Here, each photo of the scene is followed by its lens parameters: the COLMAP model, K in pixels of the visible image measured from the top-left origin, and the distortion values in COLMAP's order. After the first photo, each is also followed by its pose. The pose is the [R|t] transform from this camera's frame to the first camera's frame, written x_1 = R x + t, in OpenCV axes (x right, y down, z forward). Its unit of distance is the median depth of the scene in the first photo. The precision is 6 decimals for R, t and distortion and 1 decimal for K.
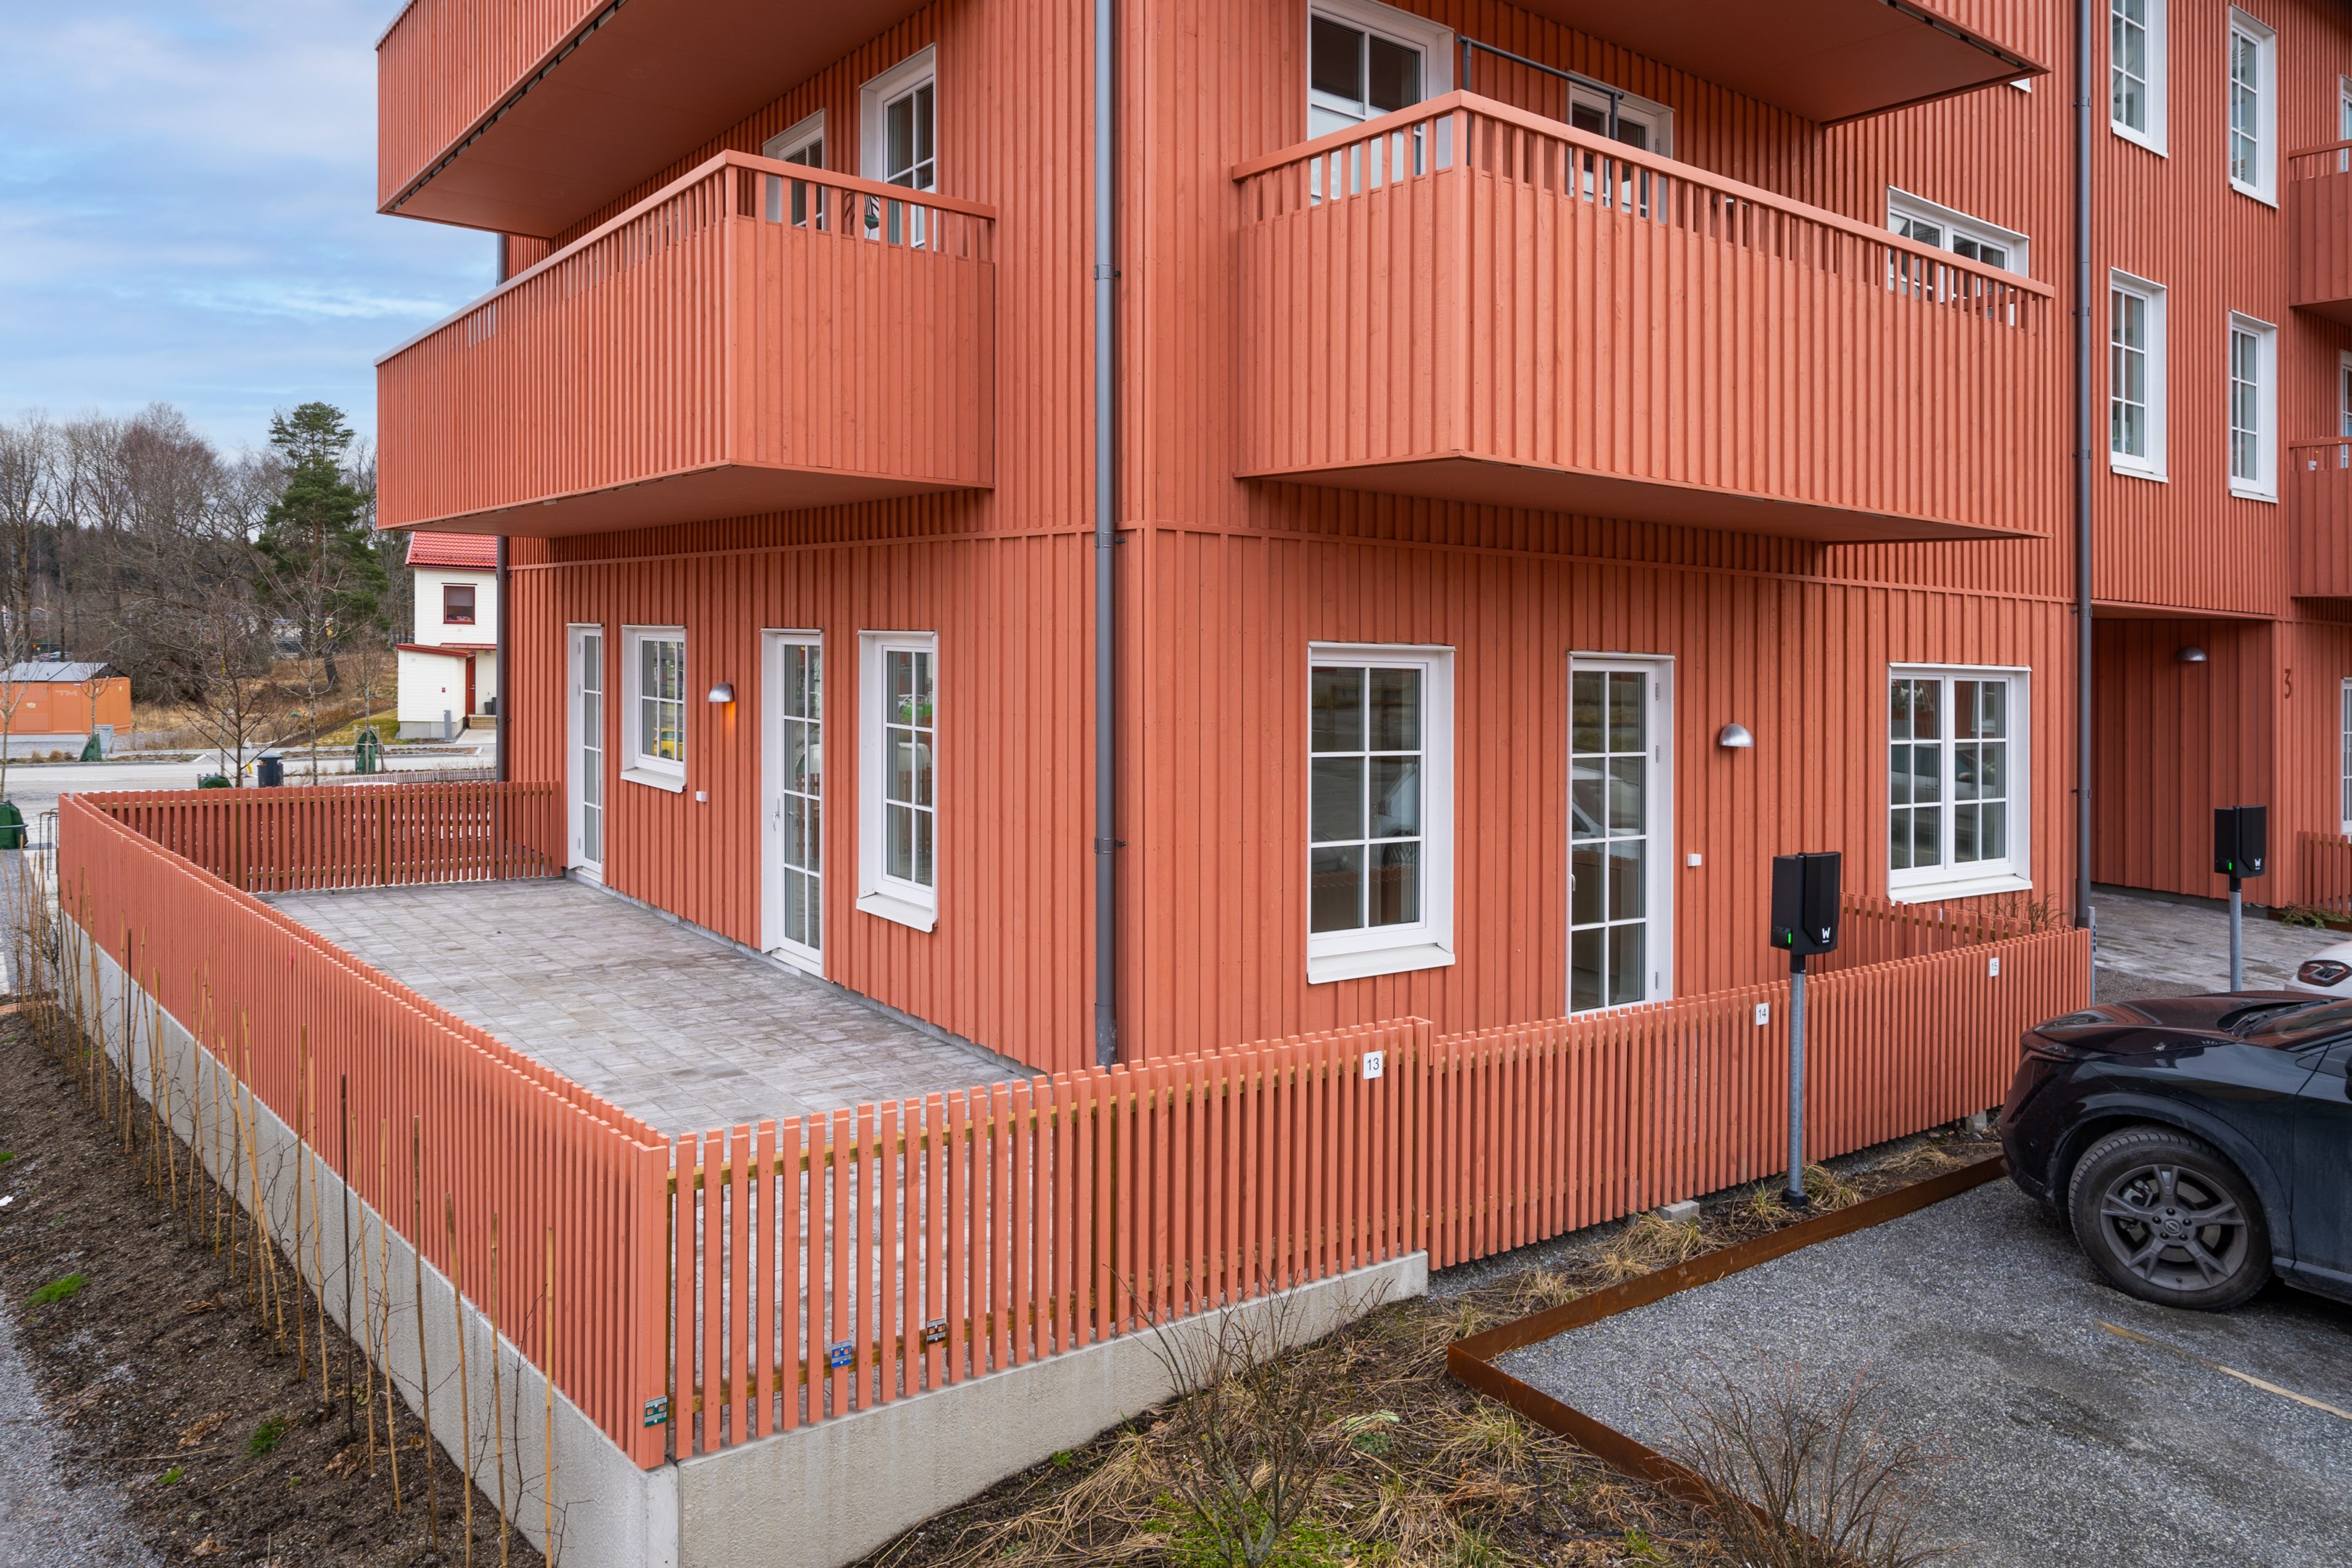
lens RADIAL K [[1670.1, 0, 1123.0], [0, 1670.1, 774.4], [0, 0, 1]] dist [-0.010781, 0.007382]
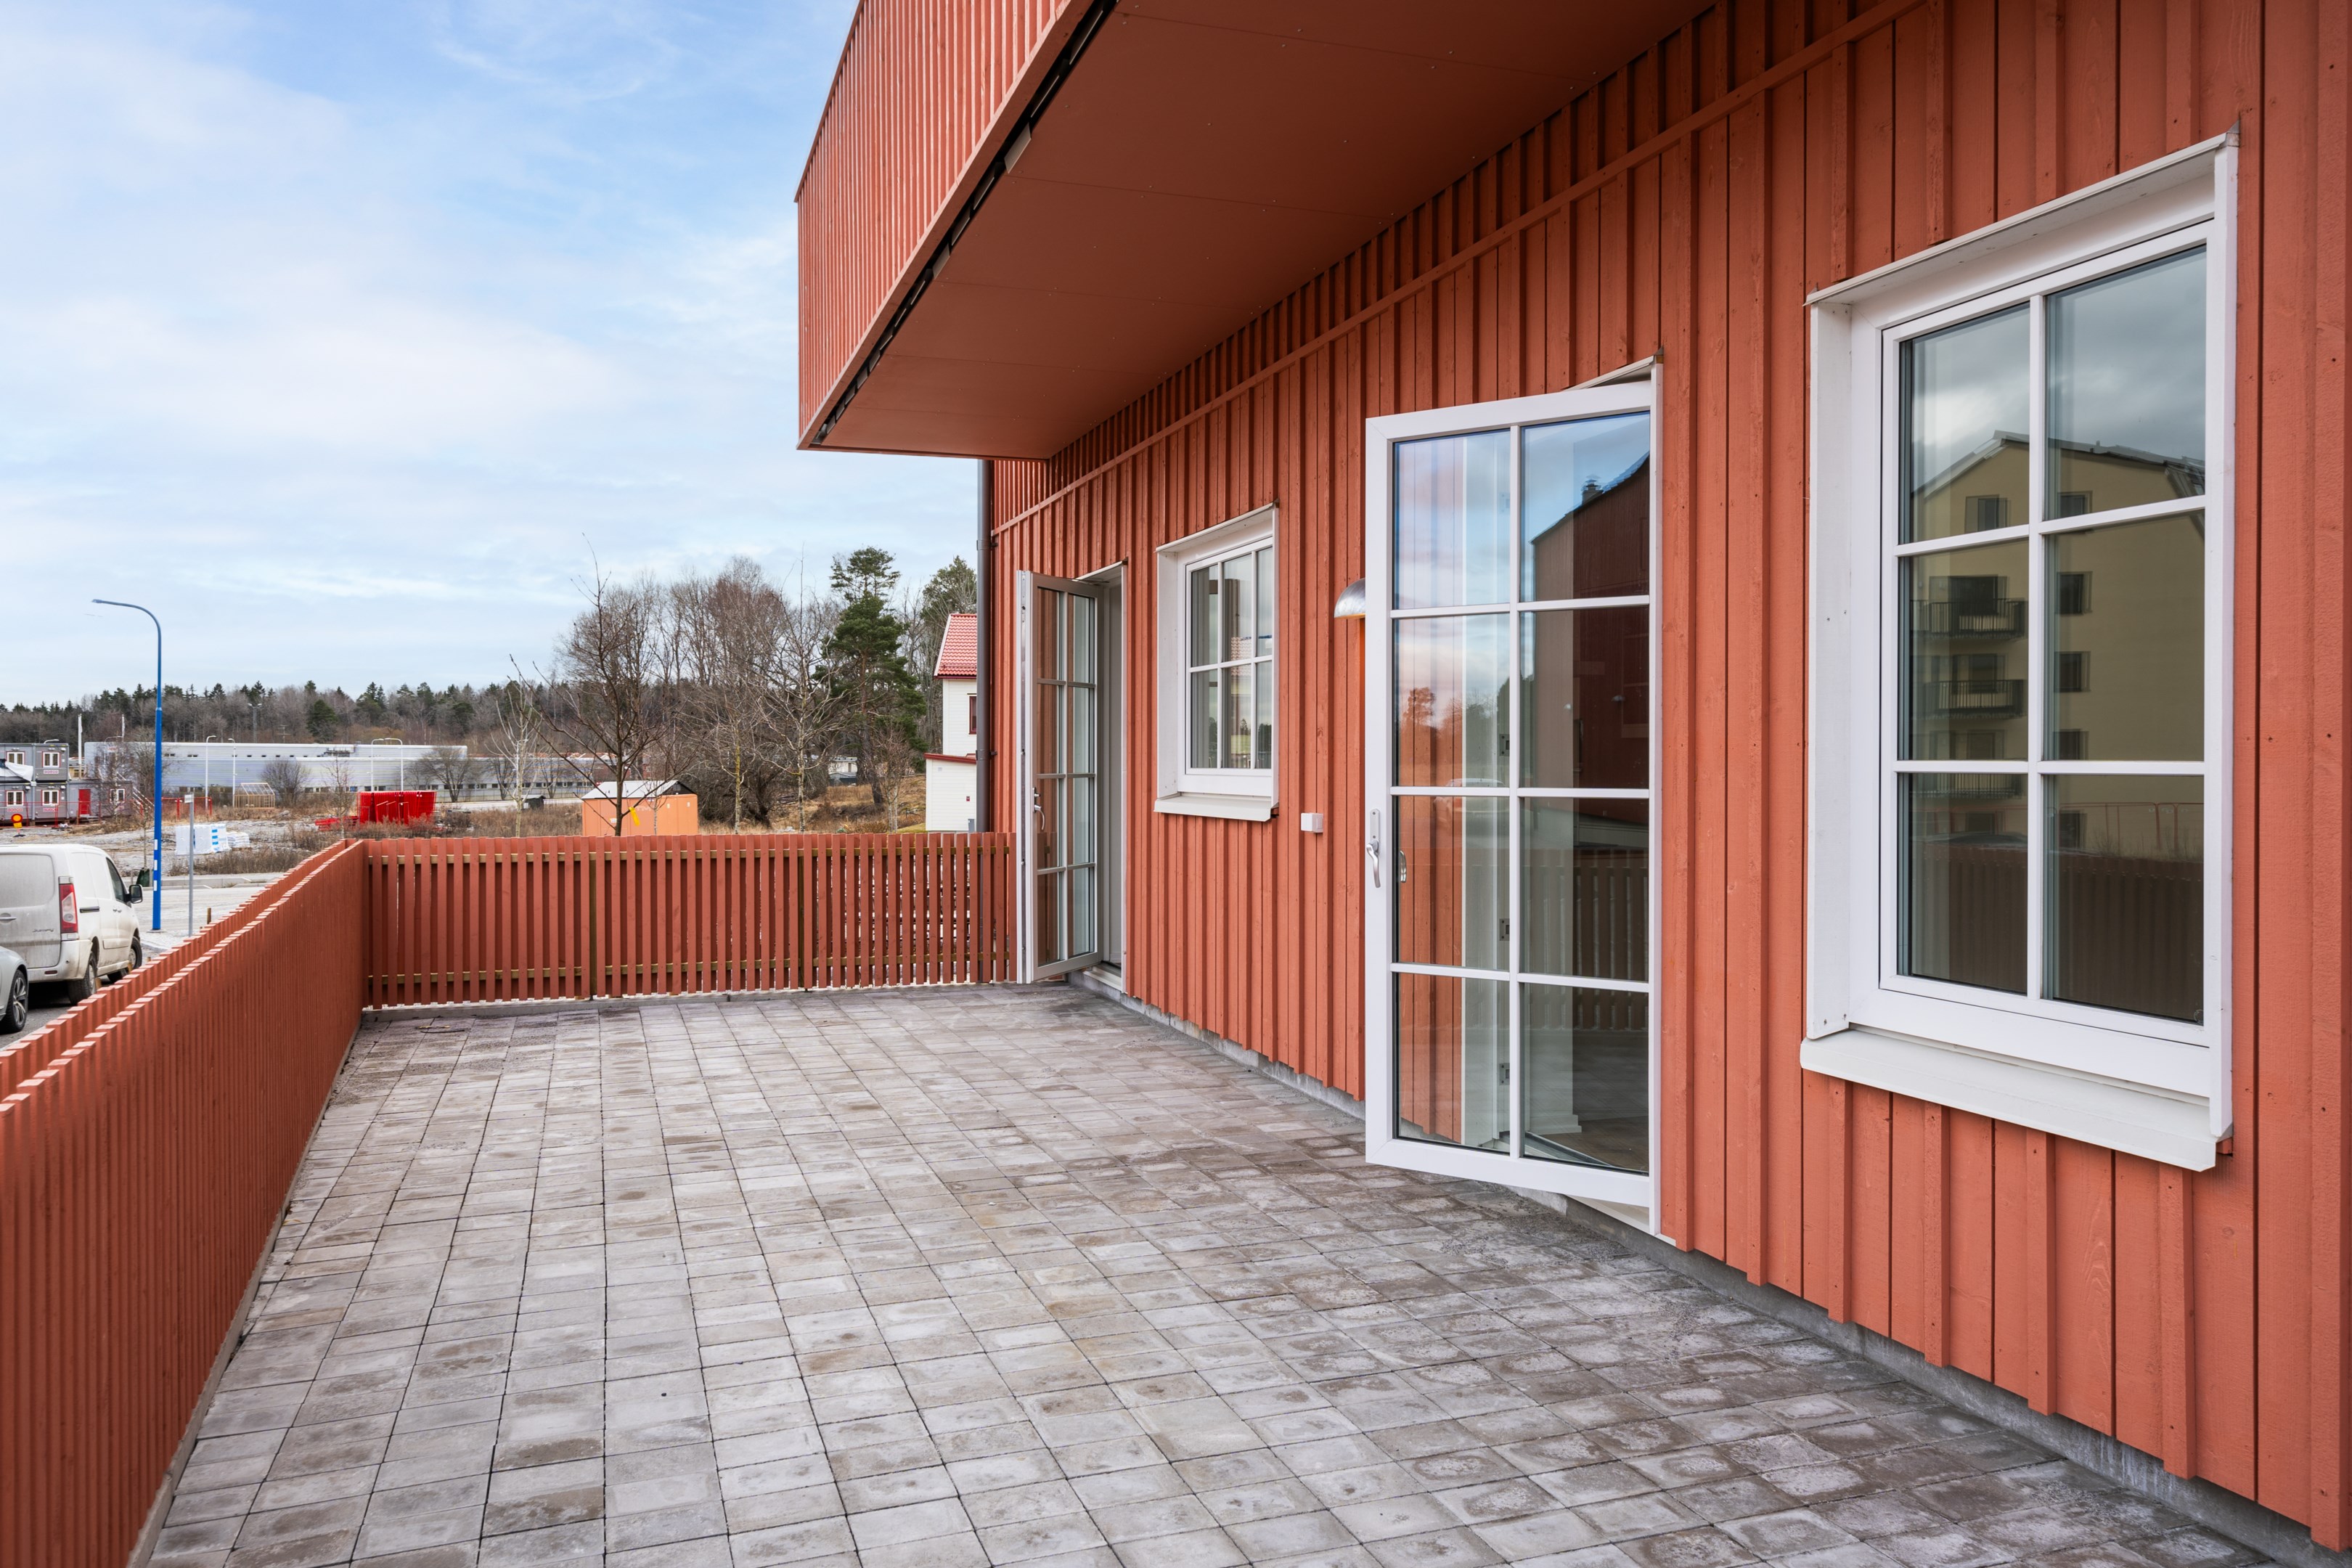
lens RADIAL K [[1670.1, 0, 1123.0], [0, 1670.1, 774.4], [0, 0, 1]] dist [-0.010781, 0.007382]
pose [[0.955208, -0.019589, -0.295288, -0.143918], [-0.001405, 0.997495, -0.070716, 0.032045], [0.295933, 0.067964, 0.952788, 0.455437]]
